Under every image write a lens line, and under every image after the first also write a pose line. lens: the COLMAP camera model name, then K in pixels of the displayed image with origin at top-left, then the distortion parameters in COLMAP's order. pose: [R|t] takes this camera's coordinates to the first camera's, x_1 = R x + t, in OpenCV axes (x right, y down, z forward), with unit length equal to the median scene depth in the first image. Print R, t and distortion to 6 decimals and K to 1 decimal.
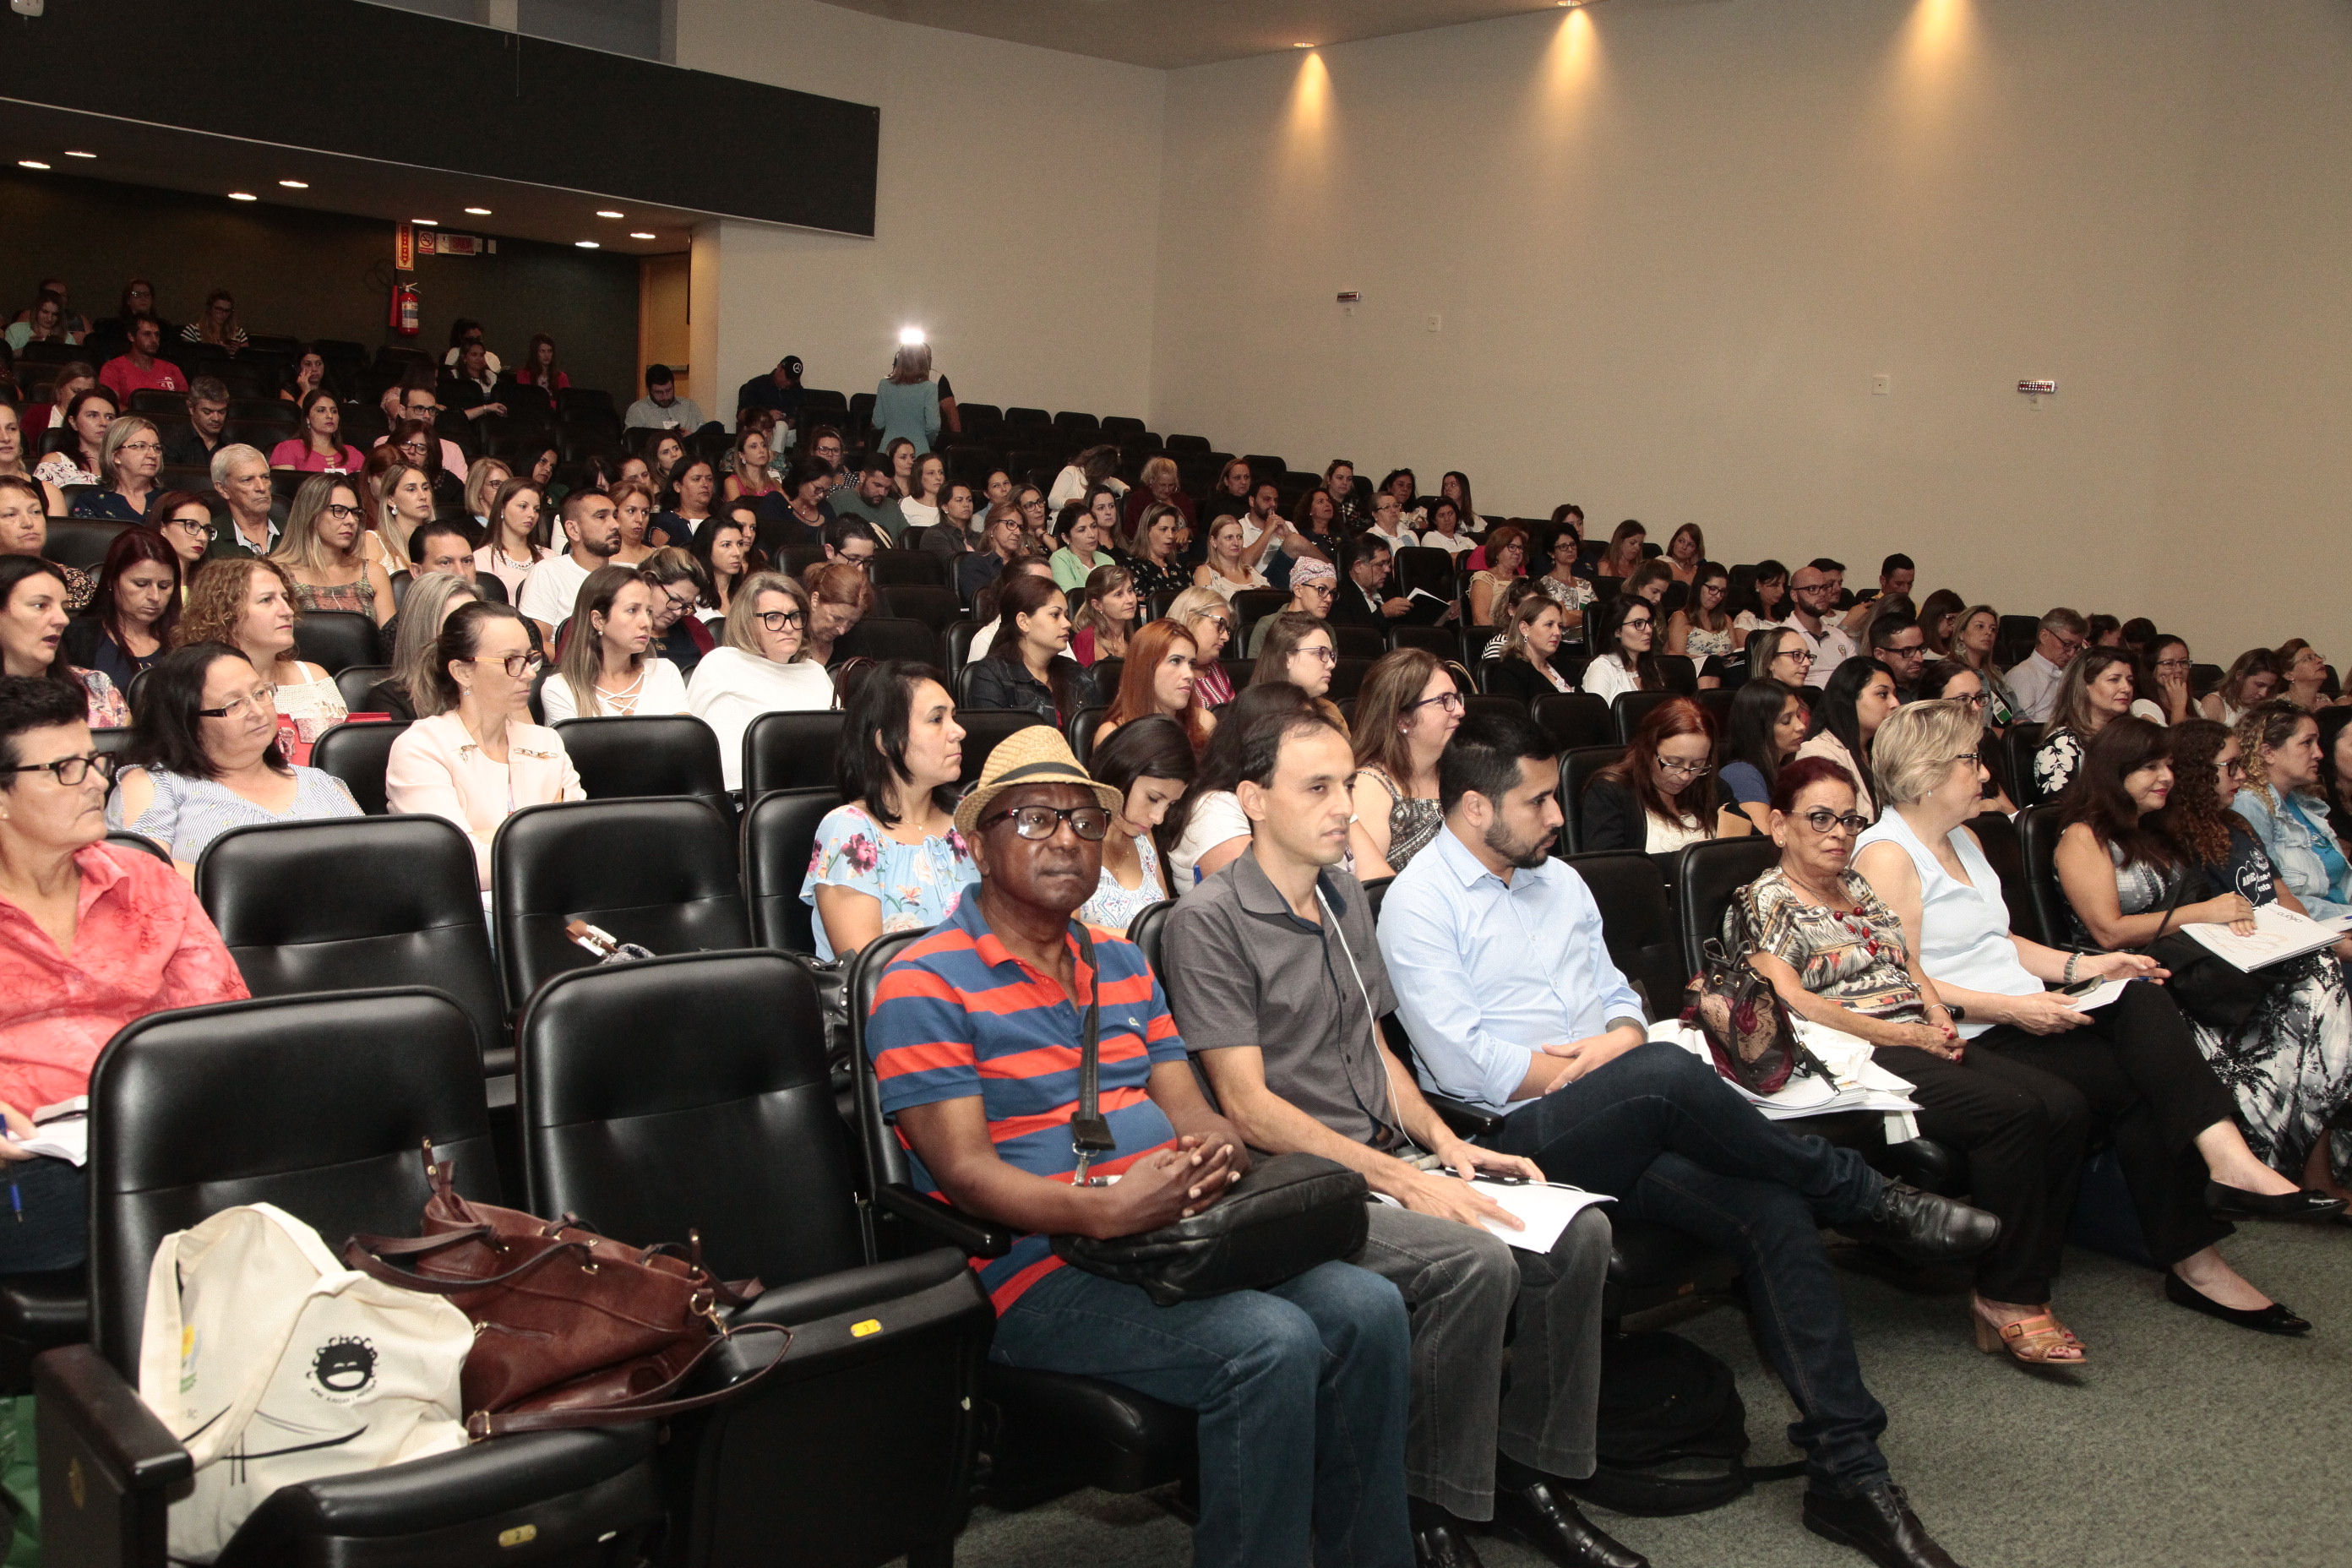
lens RADIAL K [[2107.1, 0, 1133.1], [0, 2107.1, 785.4], [0, 0, 1]] dist [-0.008591, -0.003731]
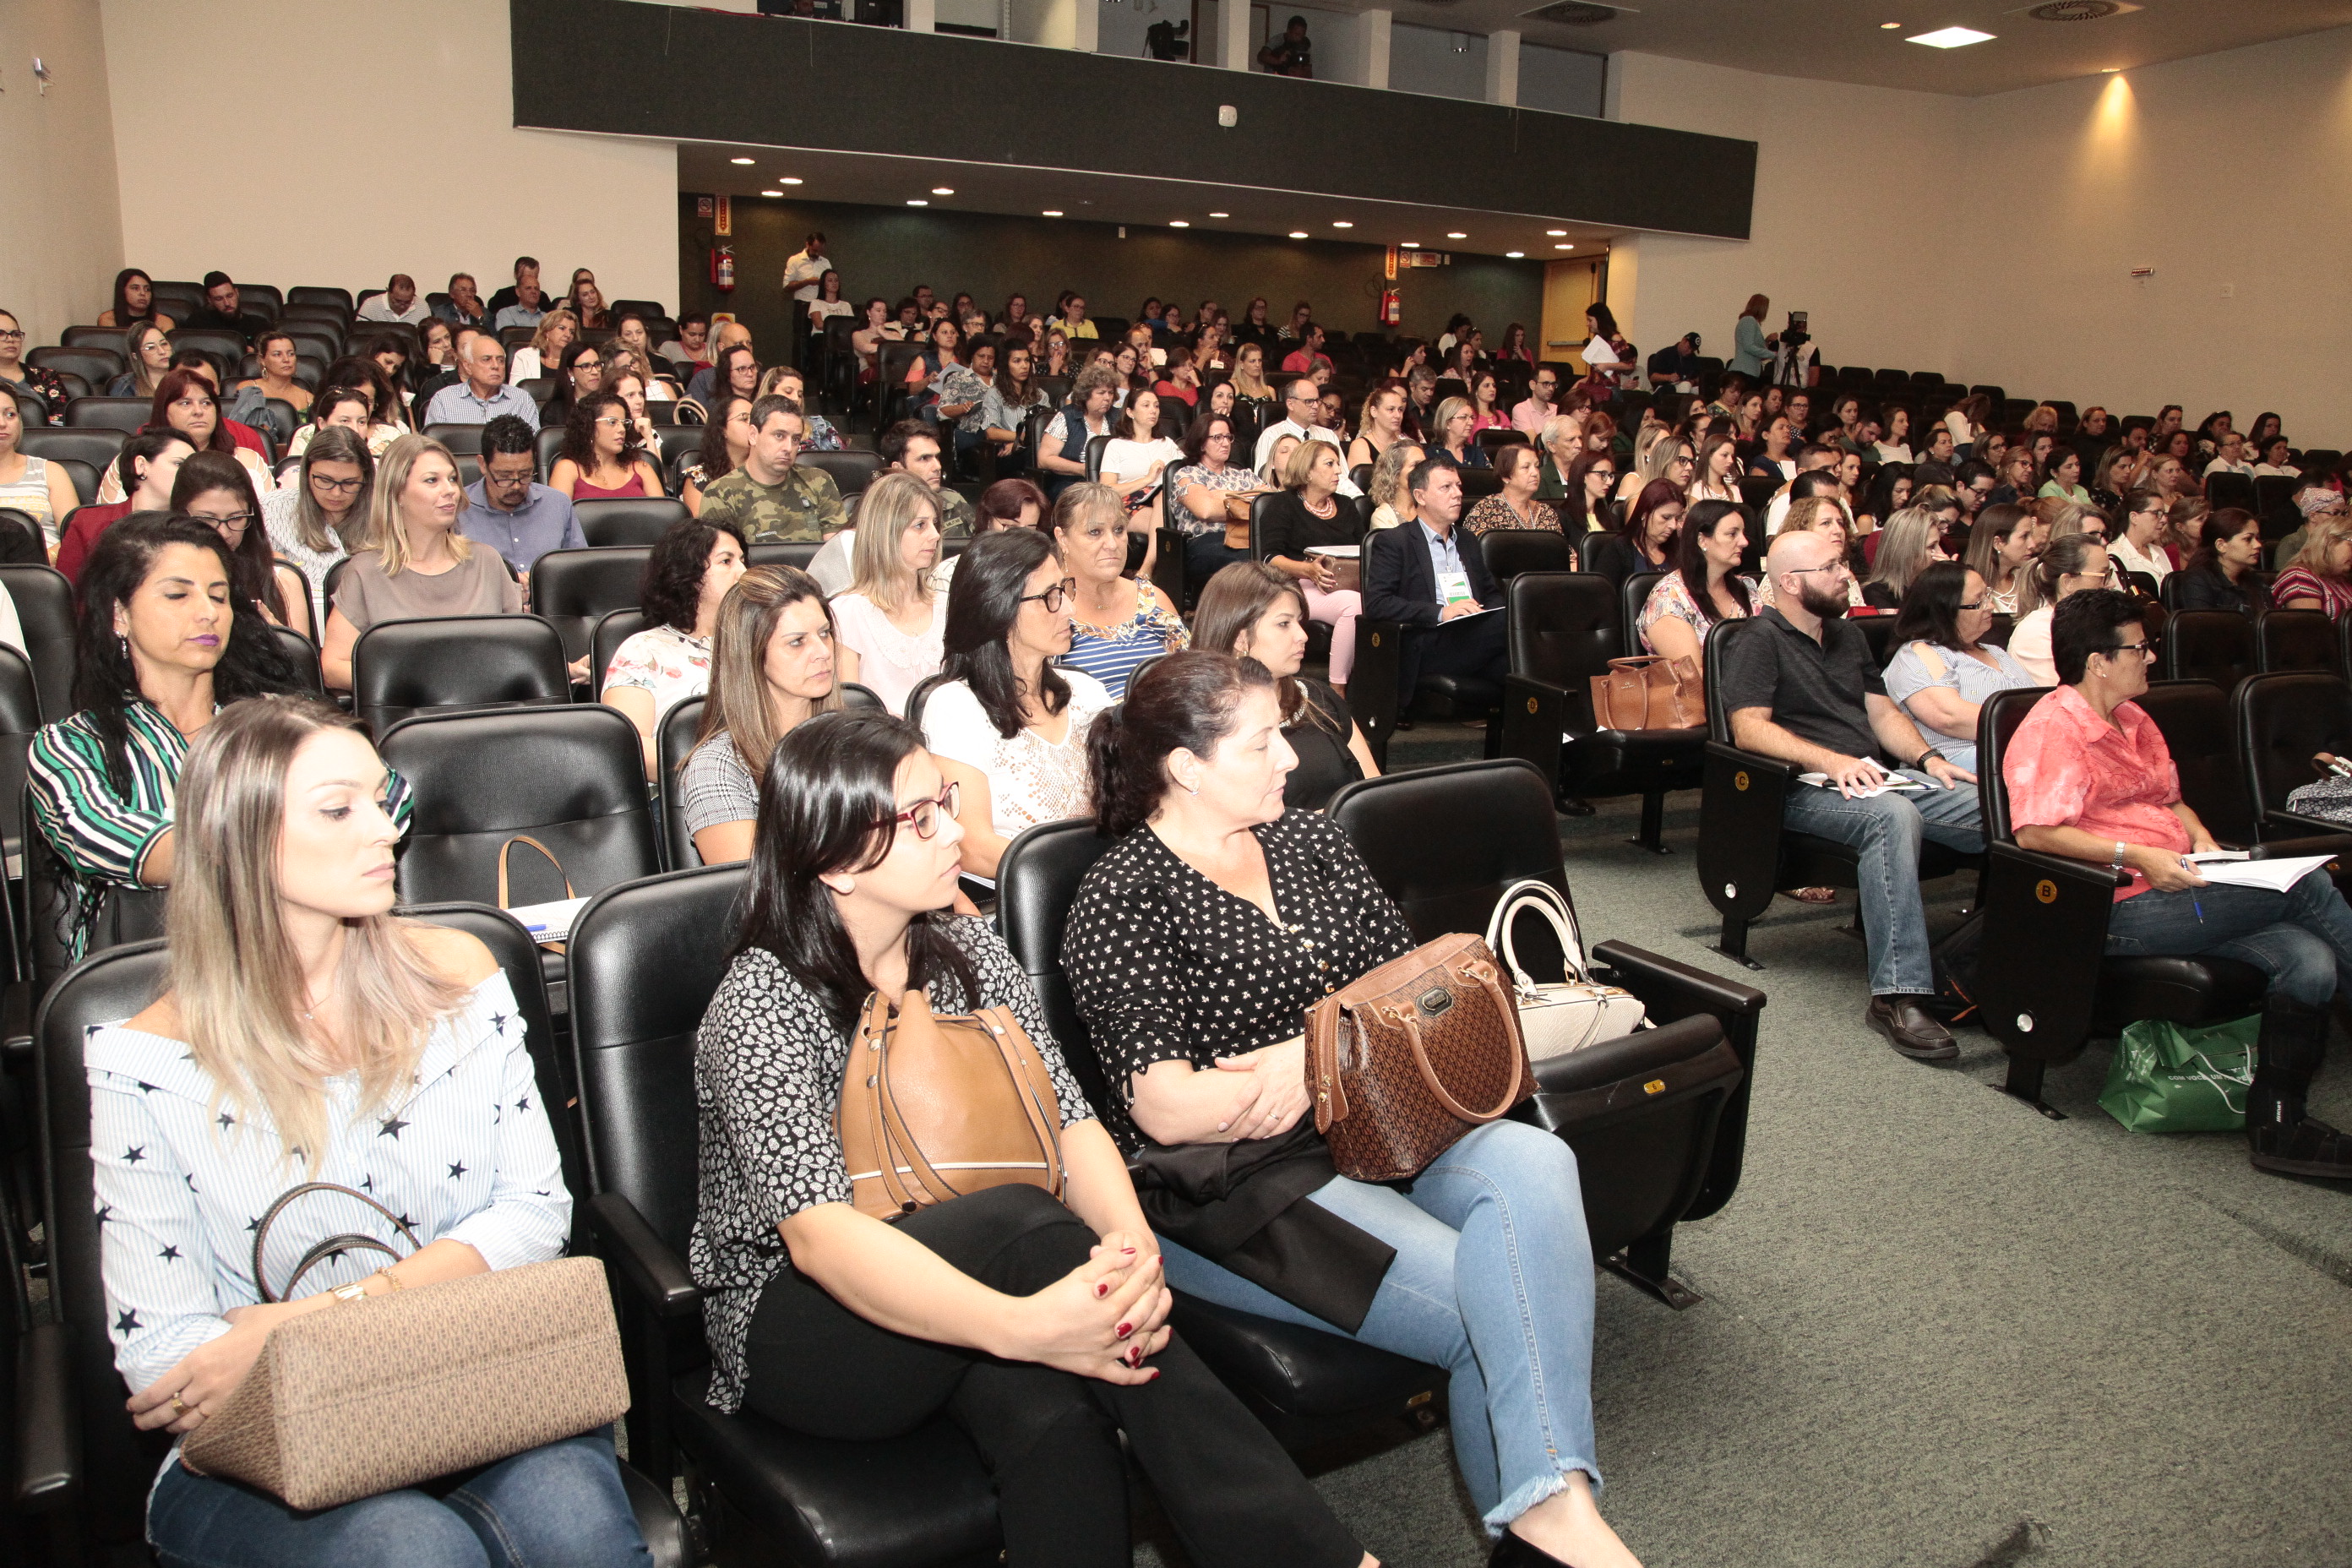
lens RADIAL K [[1596.8, 0, 1178.6], [0, 1596.8, 761.8], [0, 0, 1]] dist [-0.104682, 0.057817]
pose [[0.946299, 0.041037, -0.320679, -0.136598], [-0.018136, 0.997087, 0.074078, 0.001220], [0.322785, -0.064284, 0.944287, -0.069342]]
